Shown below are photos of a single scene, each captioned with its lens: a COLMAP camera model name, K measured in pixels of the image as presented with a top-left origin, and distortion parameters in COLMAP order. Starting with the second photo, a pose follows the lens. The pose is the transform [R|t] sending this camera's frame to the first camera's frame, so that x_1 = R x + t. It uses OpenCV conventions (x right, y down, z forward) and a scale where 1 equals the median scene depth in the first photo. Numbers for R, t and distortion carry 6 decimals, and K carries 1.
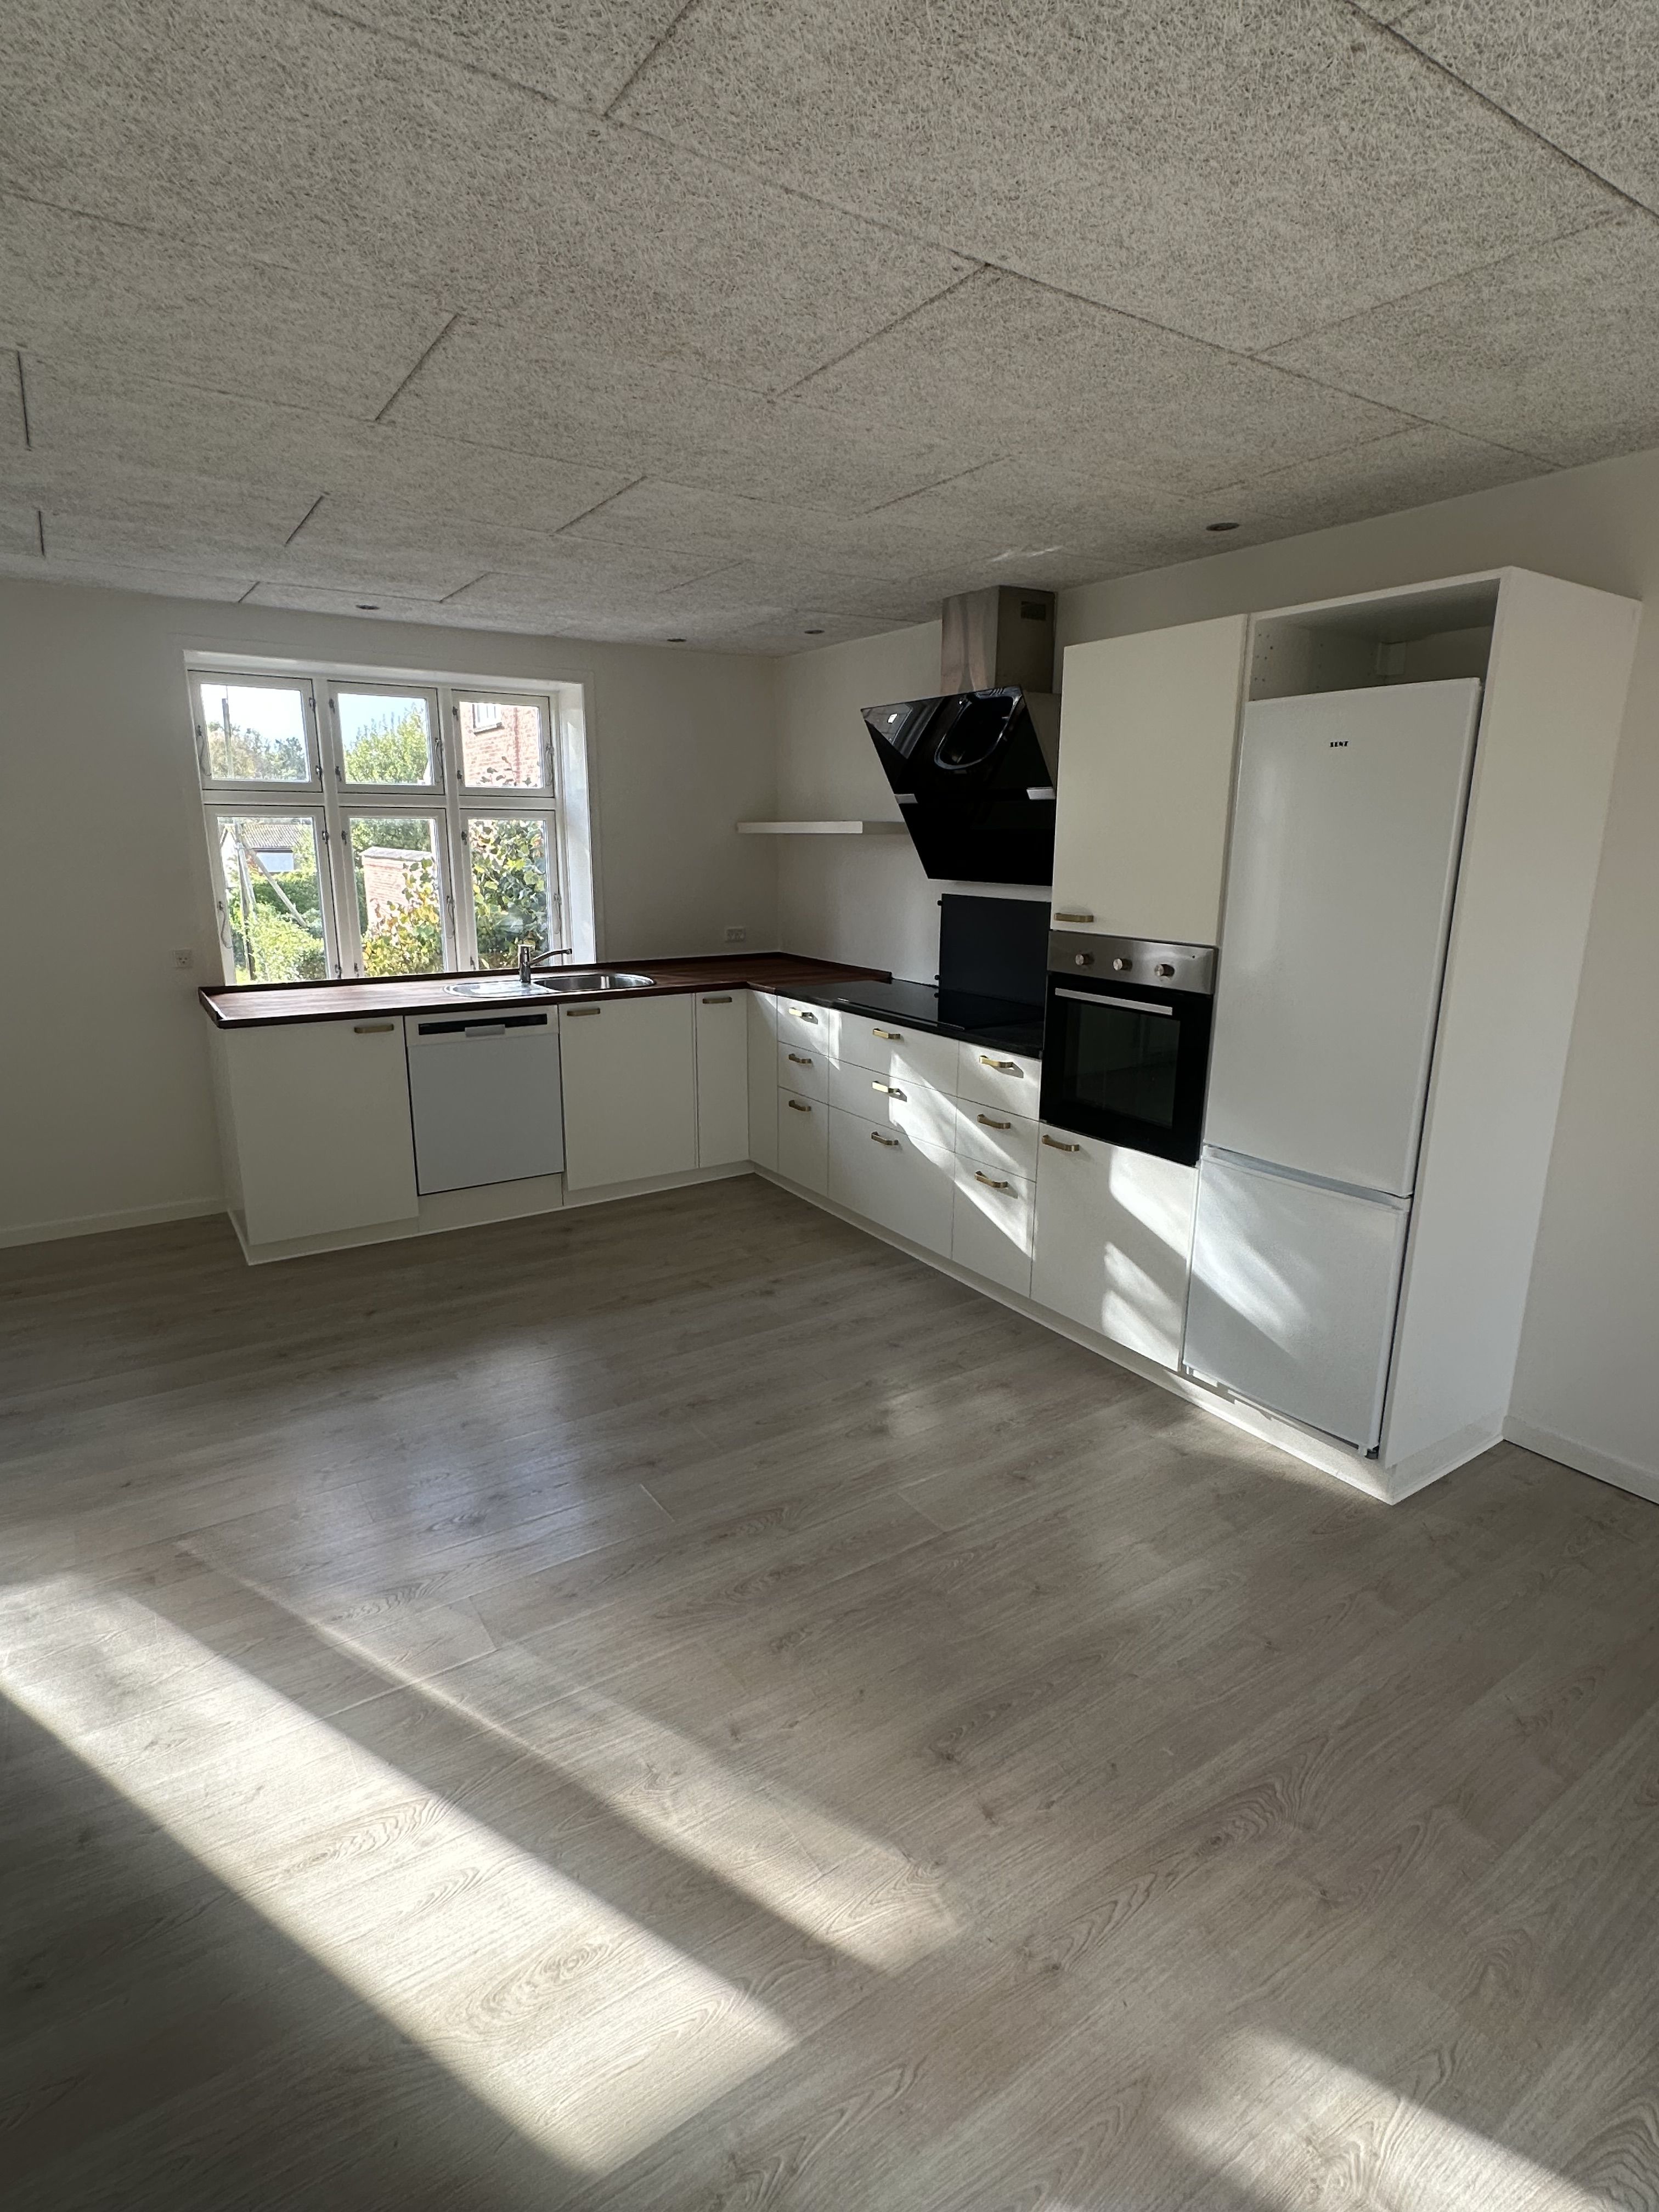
lens RADIAL K [[1106.0, 0, 823.9], [0, 1106.0, 1115.2], [0, 0, 1]] dist [-0.003231, 0.000444]
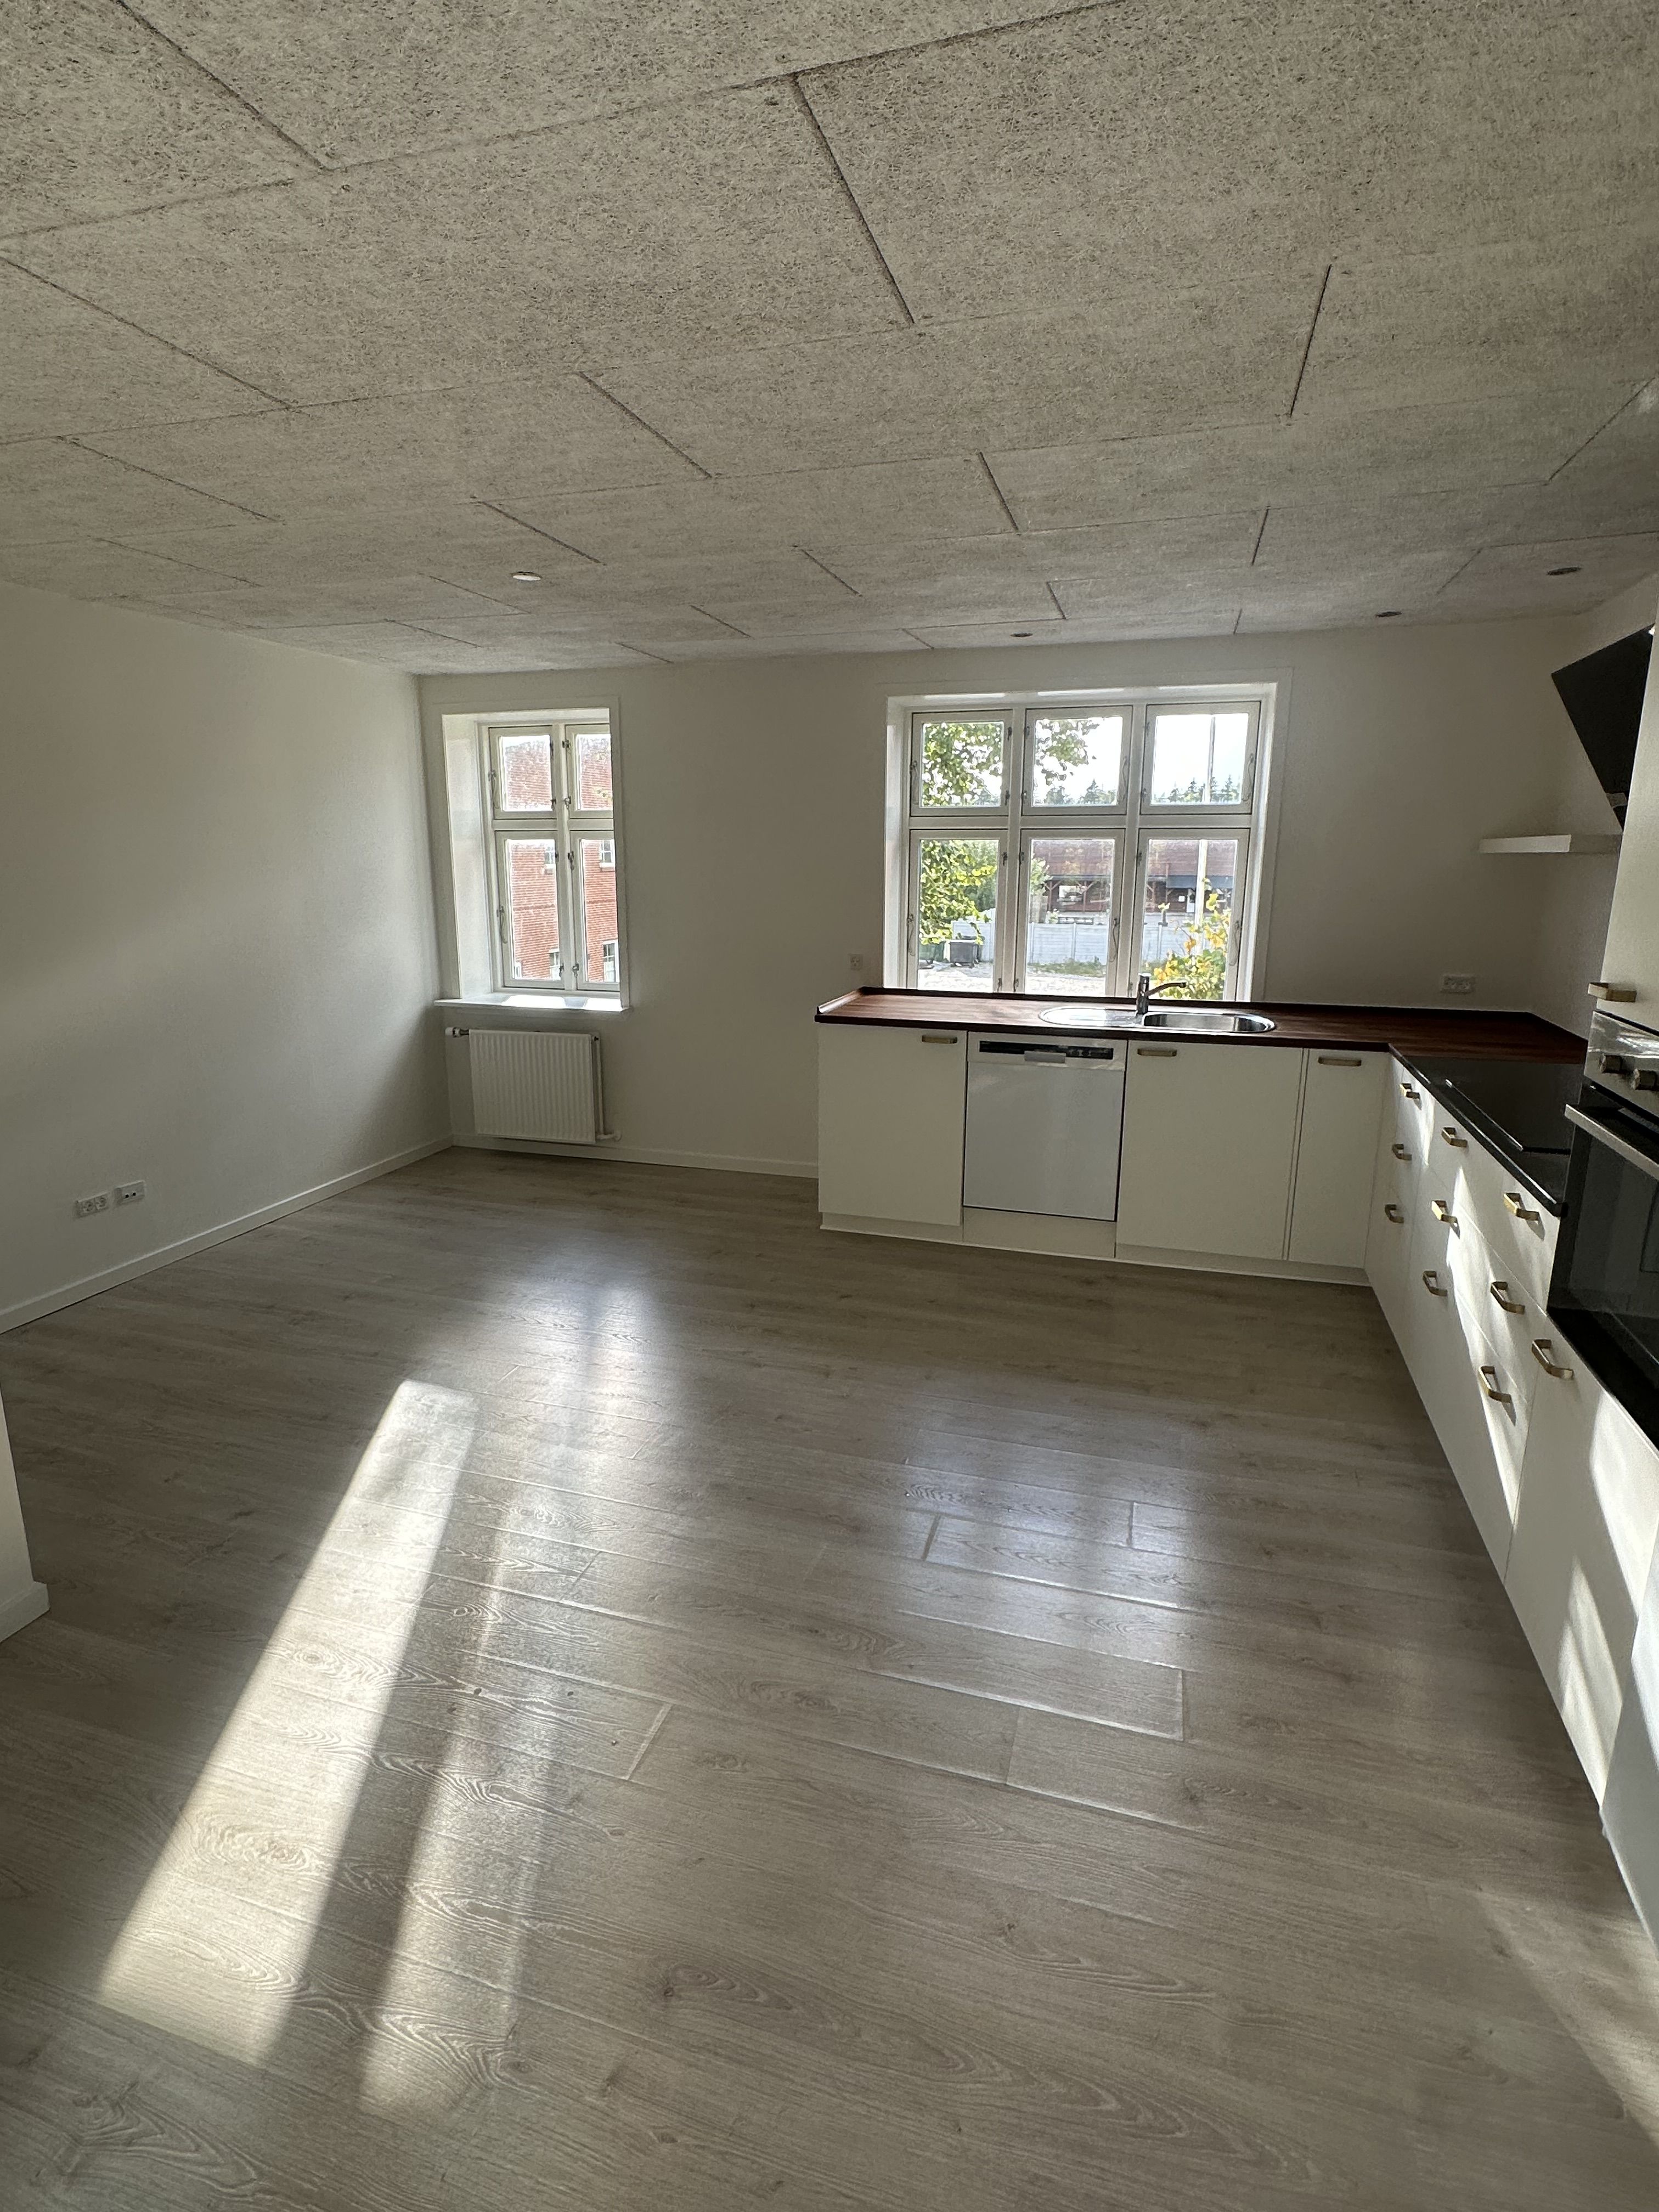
lens RADIAL K [[1106.0, 0, 823.9], [0, 1106.0, 1115.2], [0, 0, 1]] dist [-0.003231, 0.000444]
pose [[0.628154, 0.175513, -0.758035, 0.468008], [-0.189634, 0.979383, 0.069621, -0.084591], [0.754627, 0.100017, 0.648487, 0.341831]]
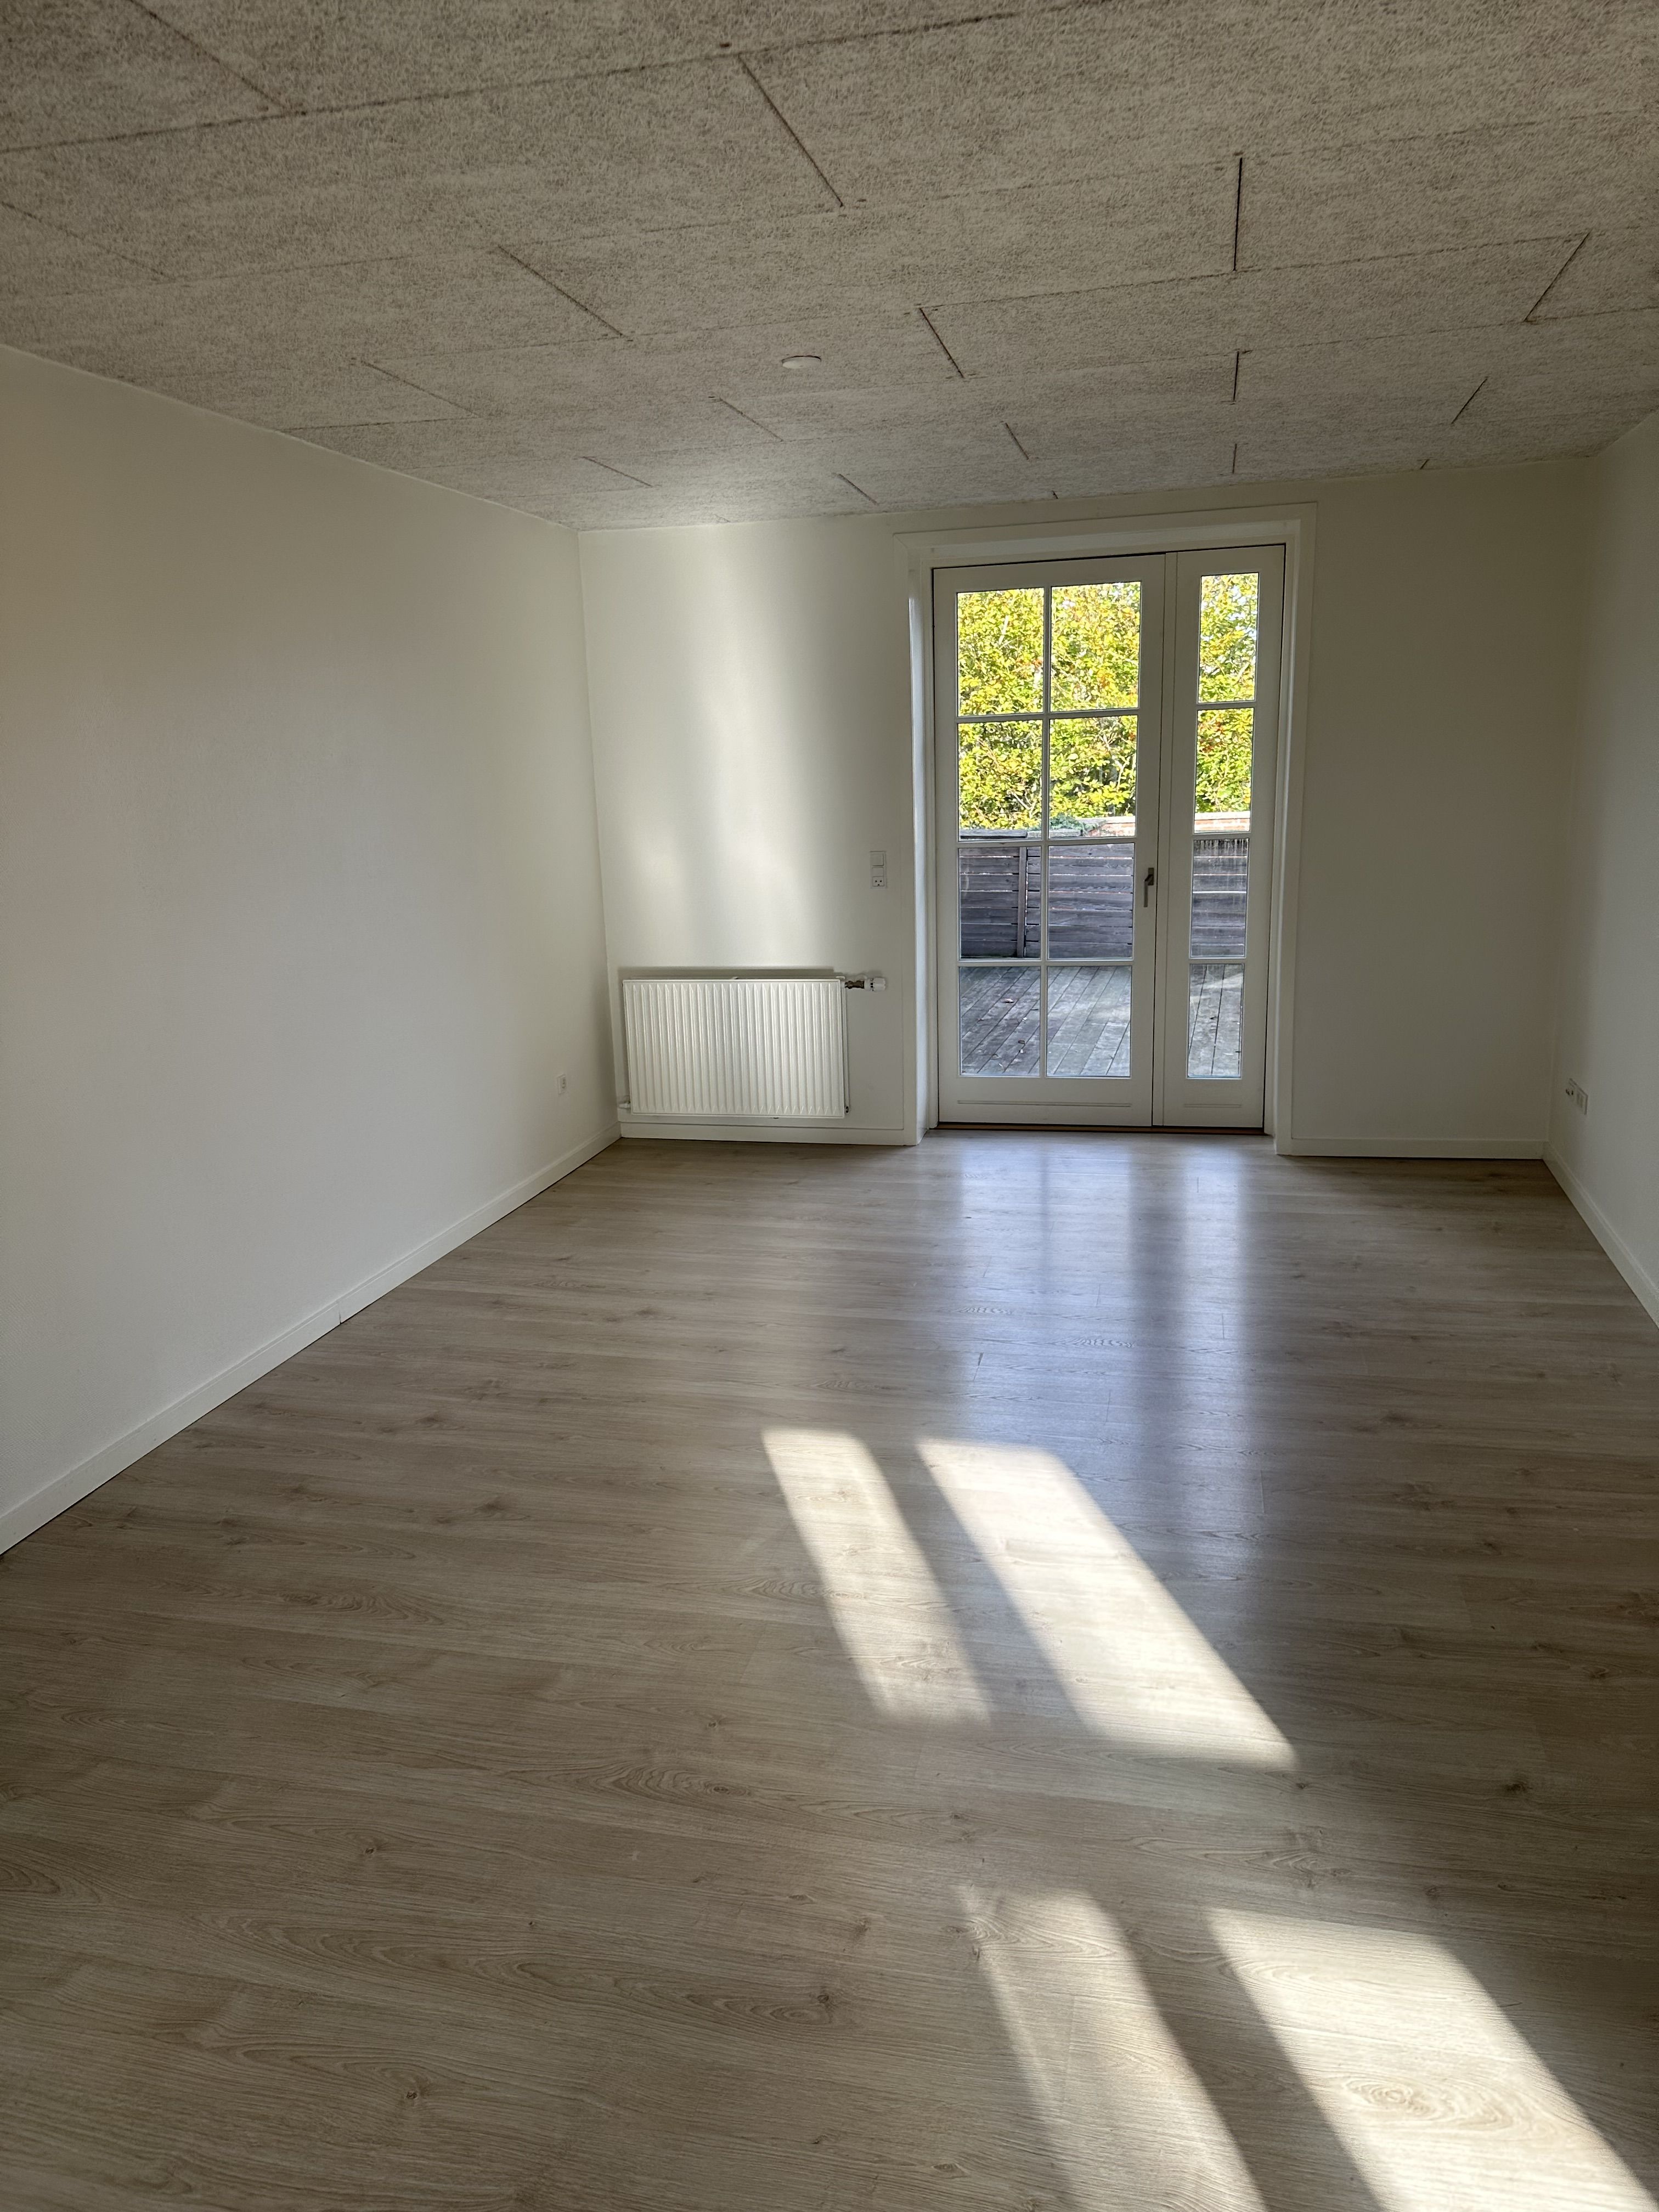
lens RADIAL K [[1553.4, 0, 840.8], [0, 1553.4, 1129.1], [0, 0, 1]] dist [0.077545, -0.079152]
pose [[-0.688442, -0.159288, 0.707584, -0.368163], [0.203110, 0.894210, 0.398917, -0.234500], [-0.696271, 0.418348, -0.583259, 0.930610]]
